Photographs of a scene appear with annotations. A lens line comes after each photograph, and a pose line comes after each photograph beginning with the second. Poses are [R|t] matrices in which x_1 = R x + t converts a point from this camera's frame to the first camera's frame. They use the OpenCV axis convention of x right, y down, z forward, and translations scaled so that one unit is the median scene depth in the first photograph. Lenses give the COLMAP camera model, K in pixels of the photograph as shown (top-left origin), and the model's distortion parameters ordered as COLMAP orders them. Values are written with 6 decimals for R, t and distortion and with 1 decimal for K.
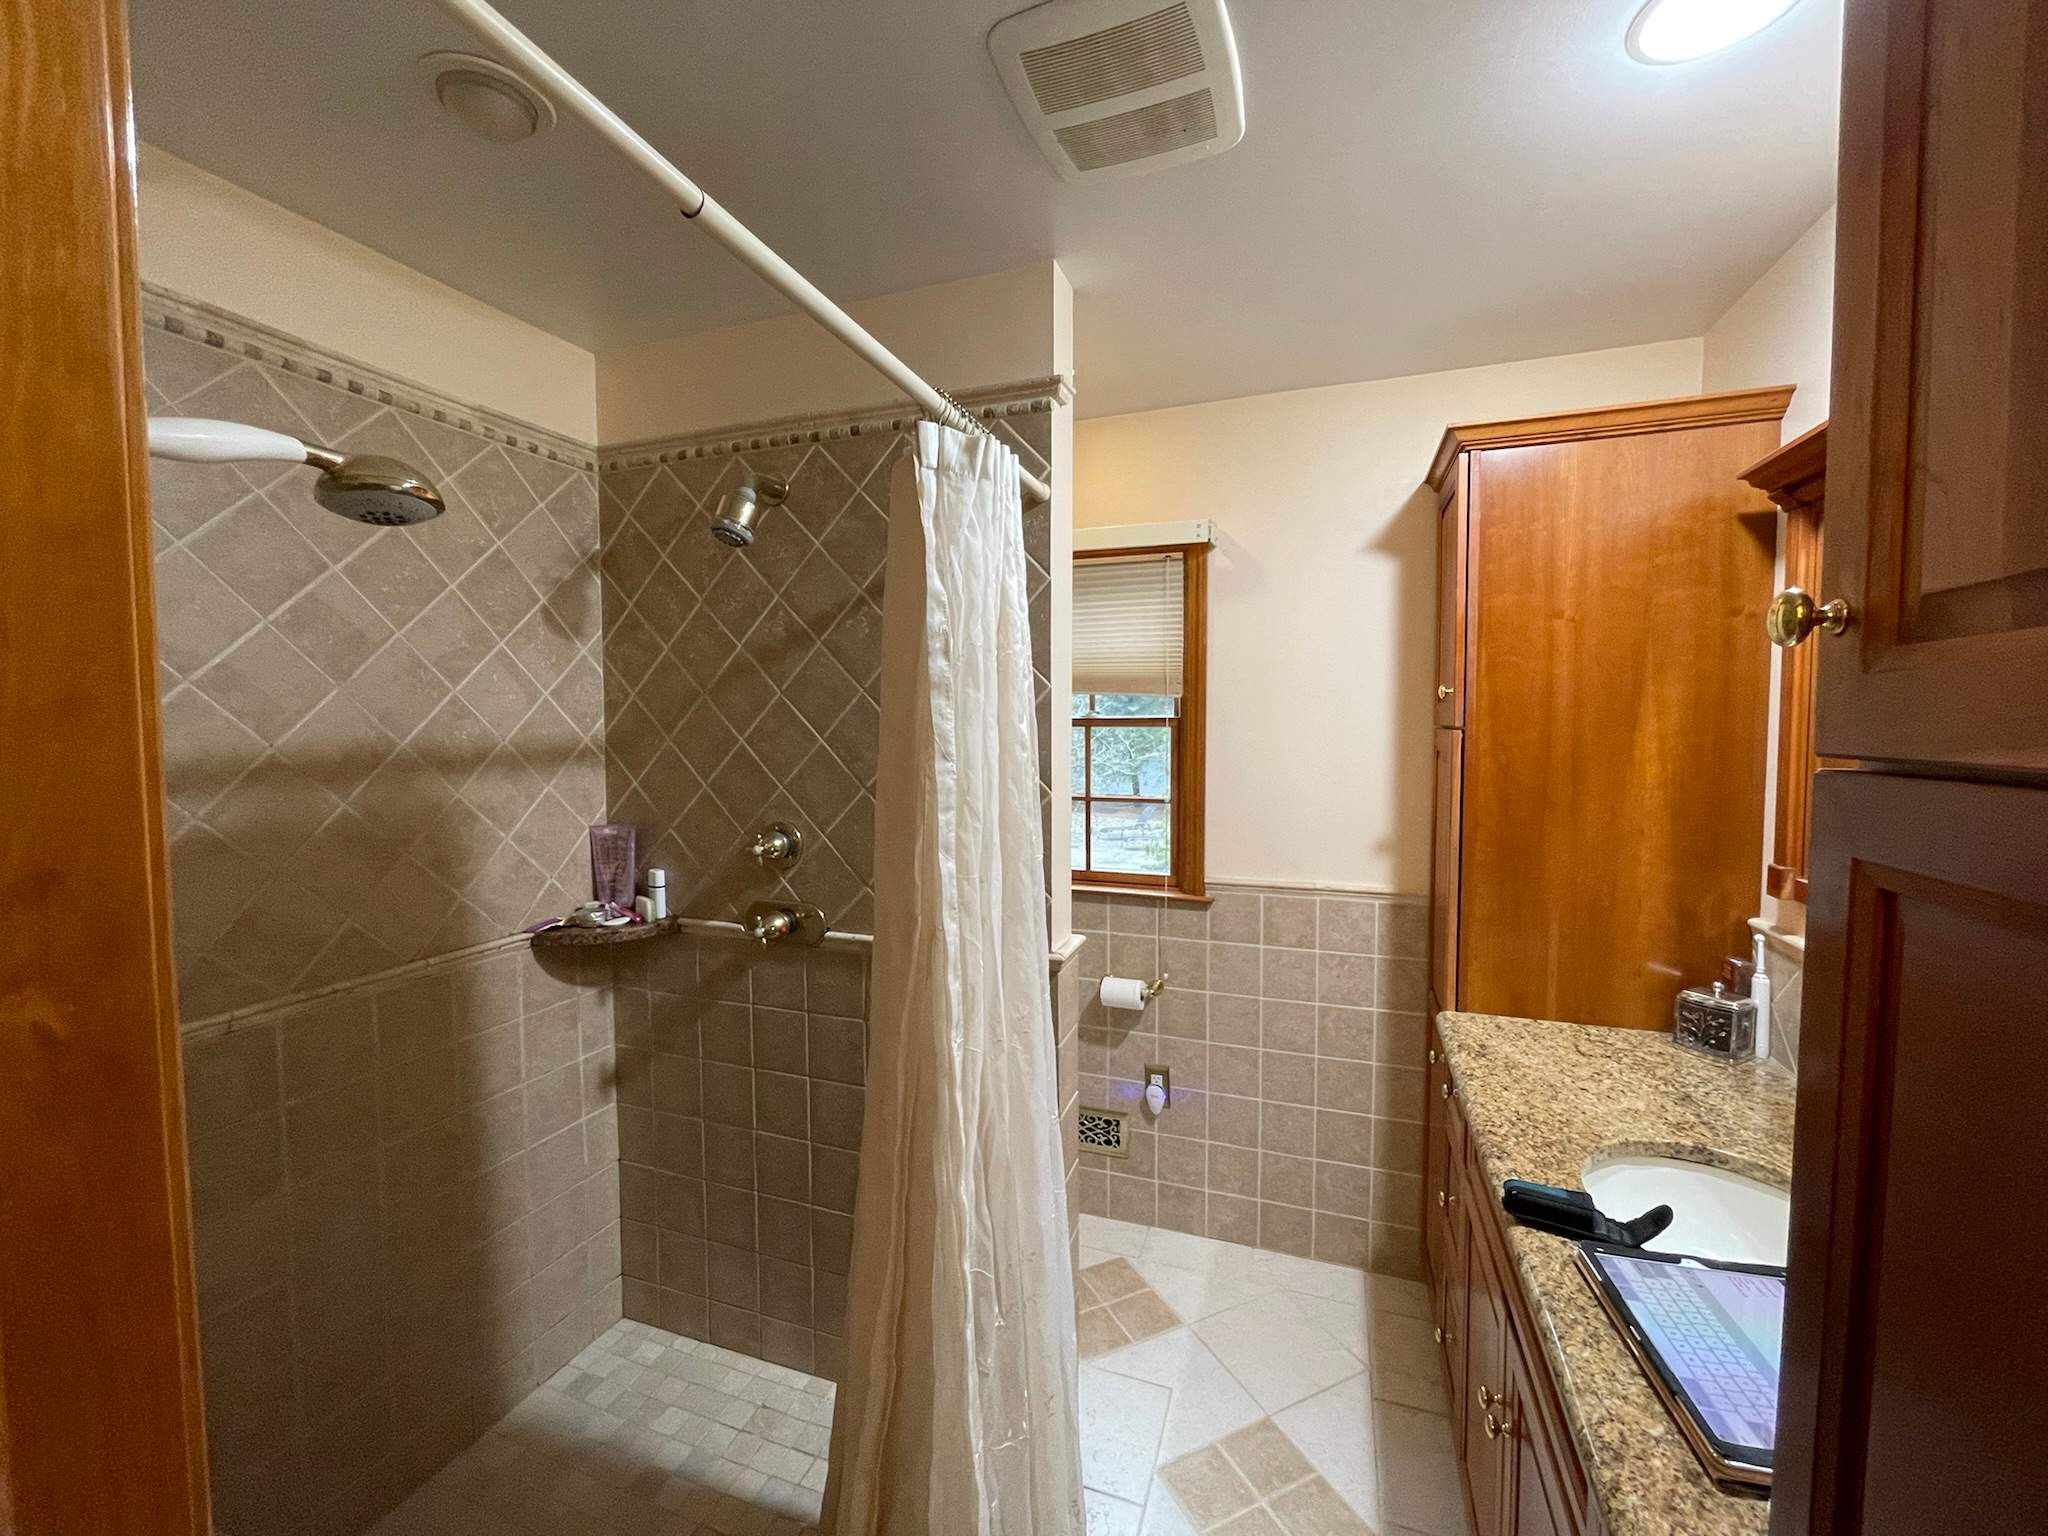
lens RADIAL K [[839.0, 0, 1019.8], [0, 839.0, 761.4], [0, 0, 1]] dist [-0.004977, 0.001790]
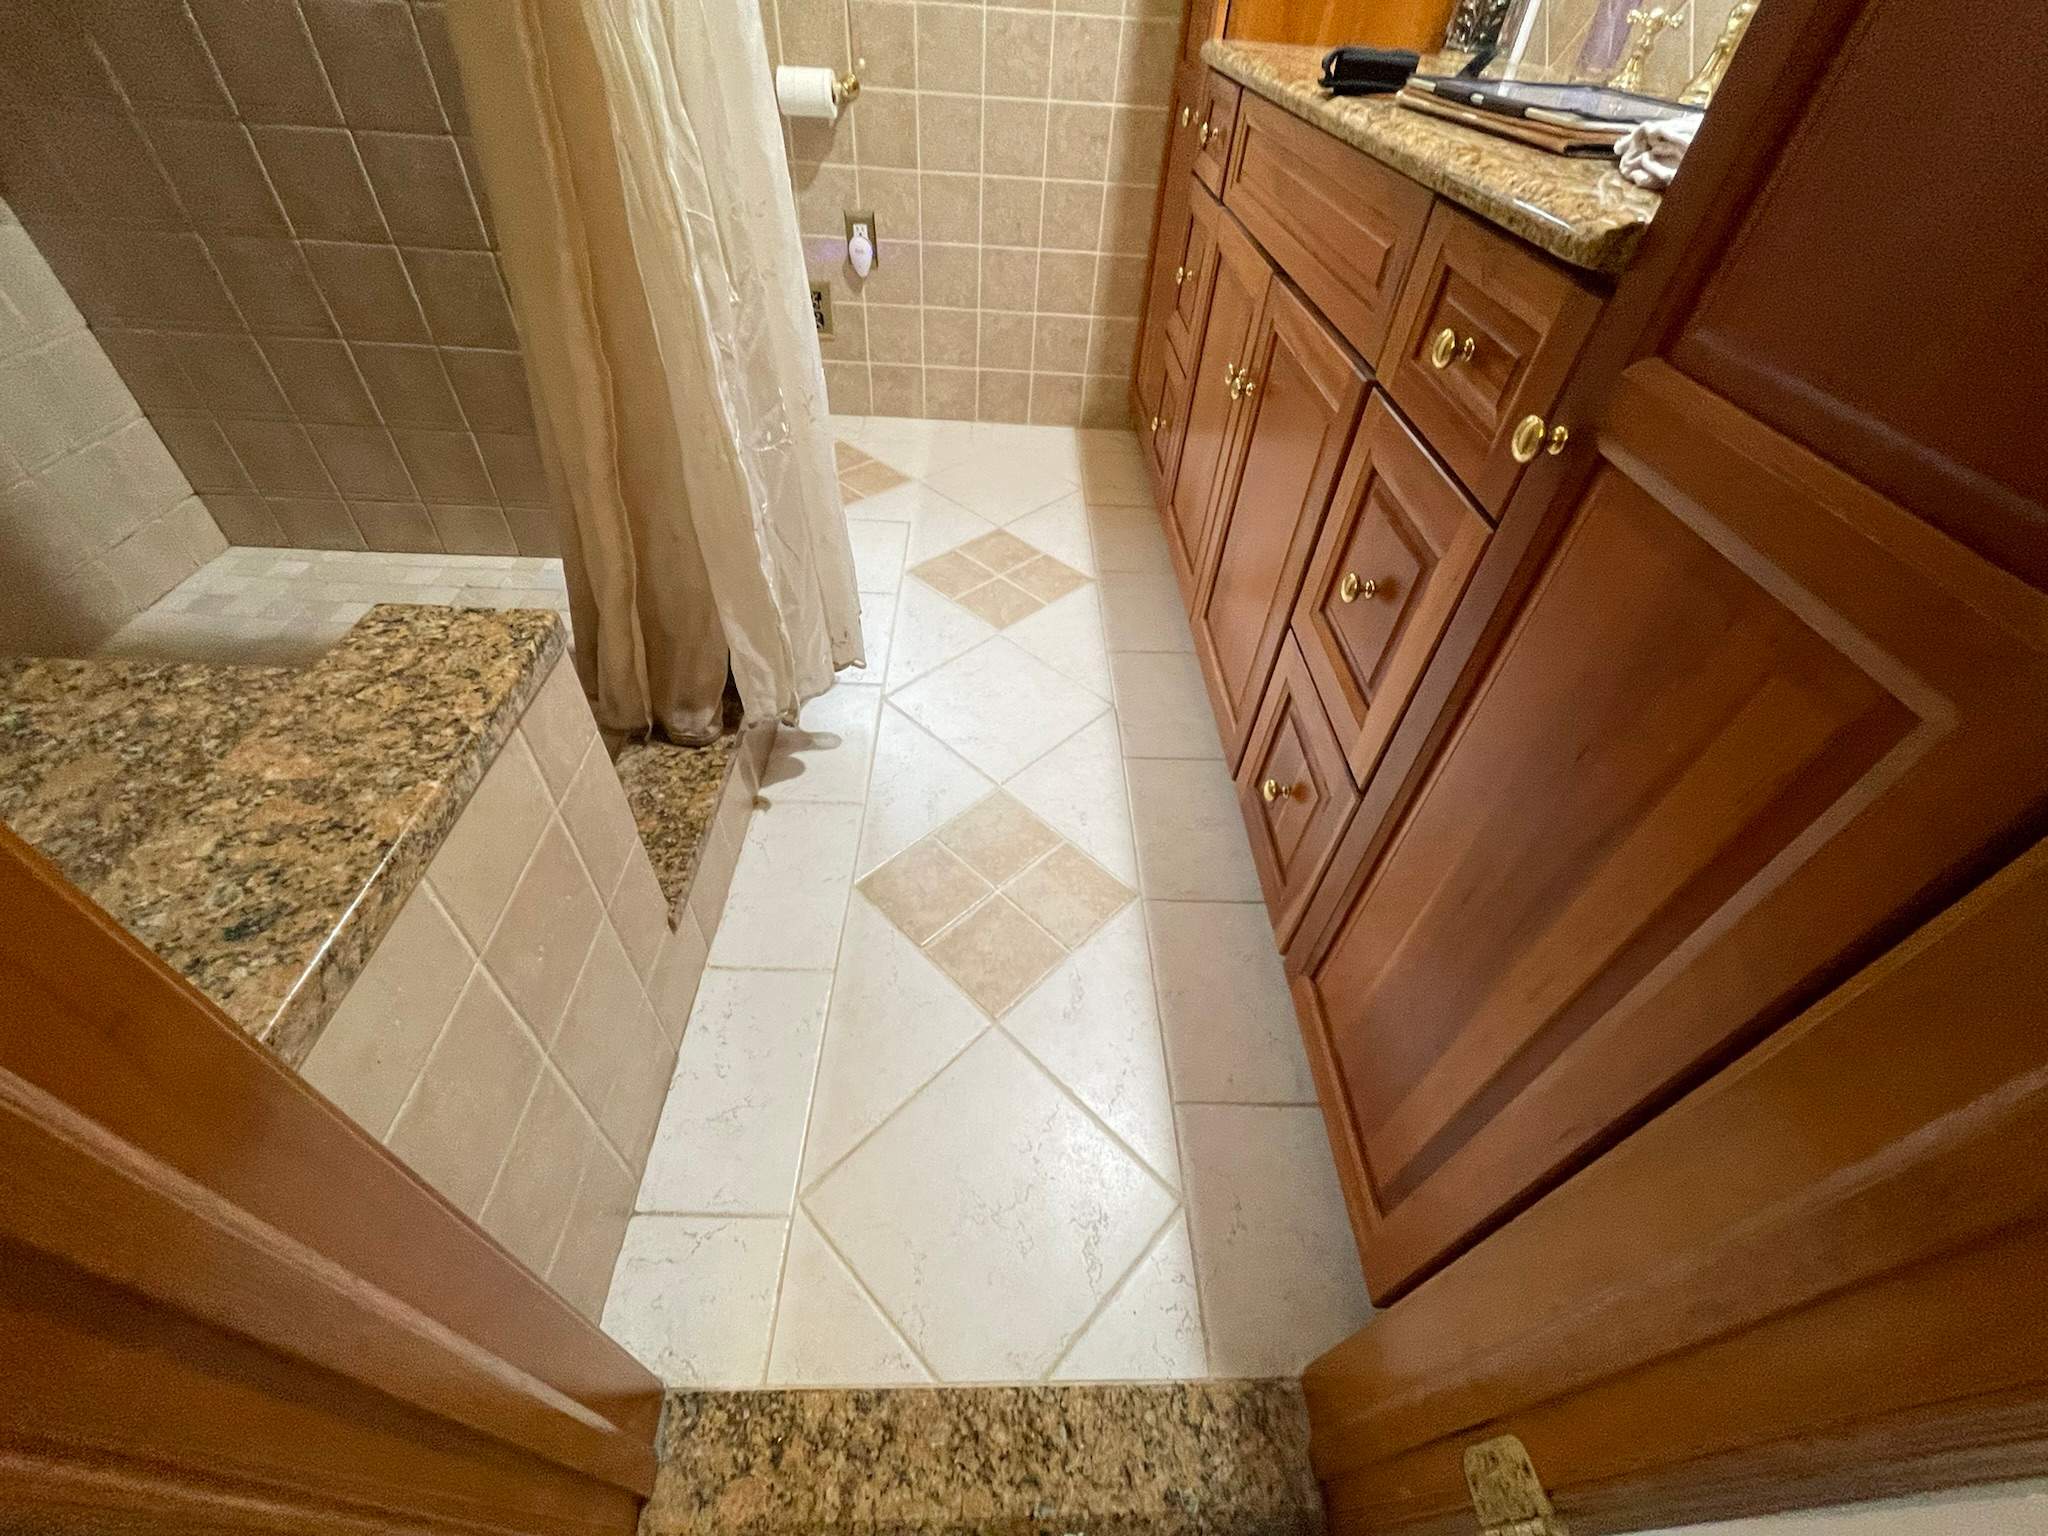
lens RADIAL K [[839.0, 0, 1022.2], [0, 839.0, 765.0], [0, 0, 1]] dist [-0.004977, 0.001790]
pose [[0.930032, -0.210208, 0.301420, -0.066899], [-0.042662, 0.752926, 0.656721, 0.309147], [-0.364995, -0.623630, 0.691277, 0.052147]]
